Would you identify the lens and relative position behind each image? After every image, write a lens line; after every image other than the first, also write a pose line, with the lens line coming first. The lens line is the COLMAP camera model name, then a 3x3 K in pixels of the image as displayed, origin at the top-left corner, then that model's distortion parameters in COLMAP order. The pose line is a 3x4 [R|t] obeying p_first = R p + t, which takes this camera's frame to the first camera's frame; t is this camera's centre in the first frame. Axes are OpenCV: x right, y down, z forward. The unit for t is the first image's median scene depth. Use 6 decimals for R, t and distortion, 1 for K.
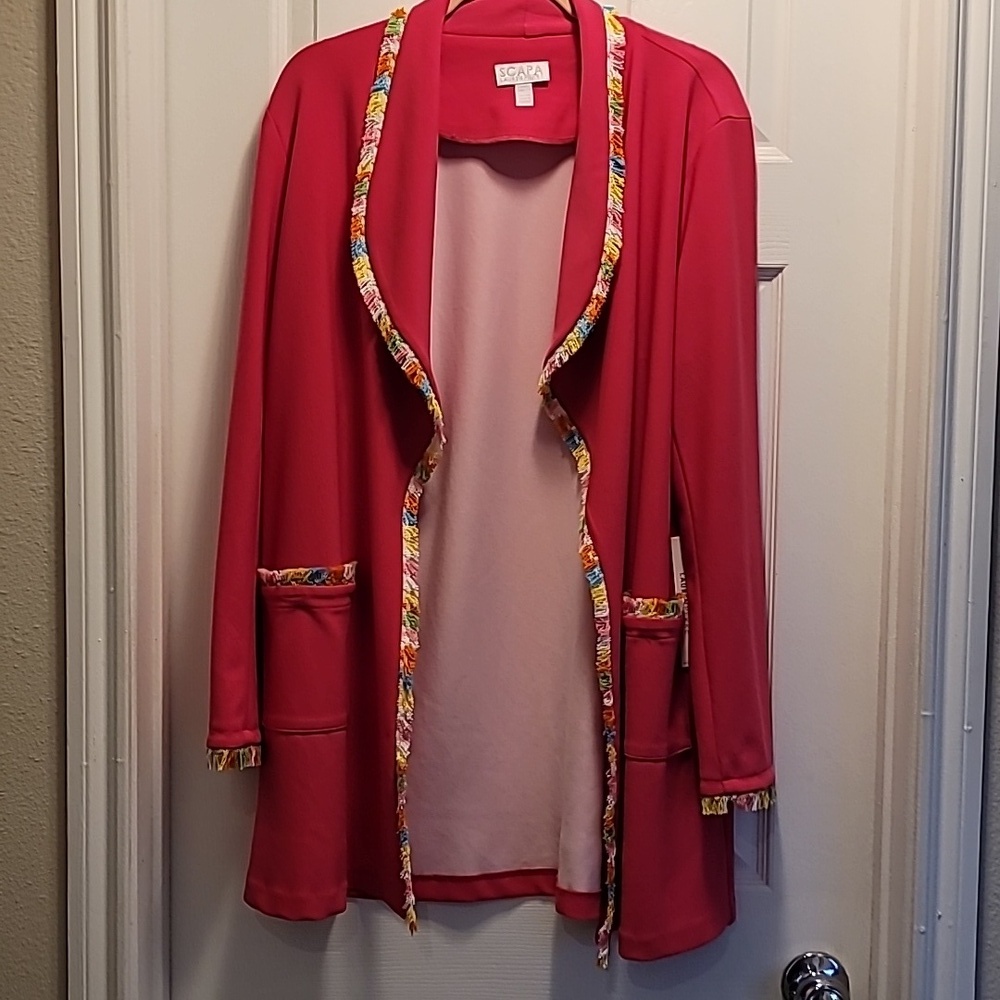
lens RADIAL K [[1467.8, 0, 492.3], [0, 1467.8, 501.9], [0, 0, 1]] dist [0.054575, 0.000000]
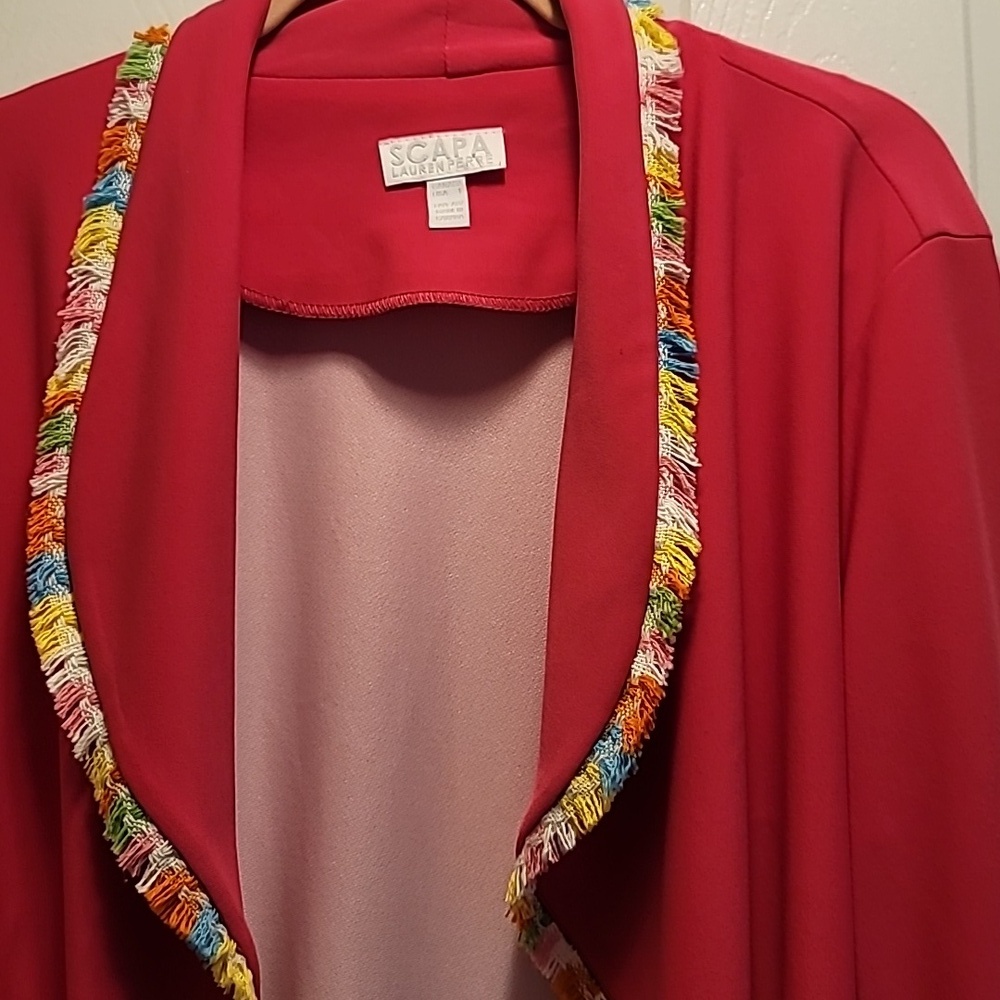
lens RADIAL K [[1467.8, 0, 502.2], [0, 1467.8, 495.5], [0, 0, 1]] dist [0.054575, 0.000000]
pose [[0.999163, -0.033625, -0.023292, 0.044375], [0.029061, 0.984267, -0.174279, -0.120081], [0.028786, 0.173457, 0.984421, 0.602243]]
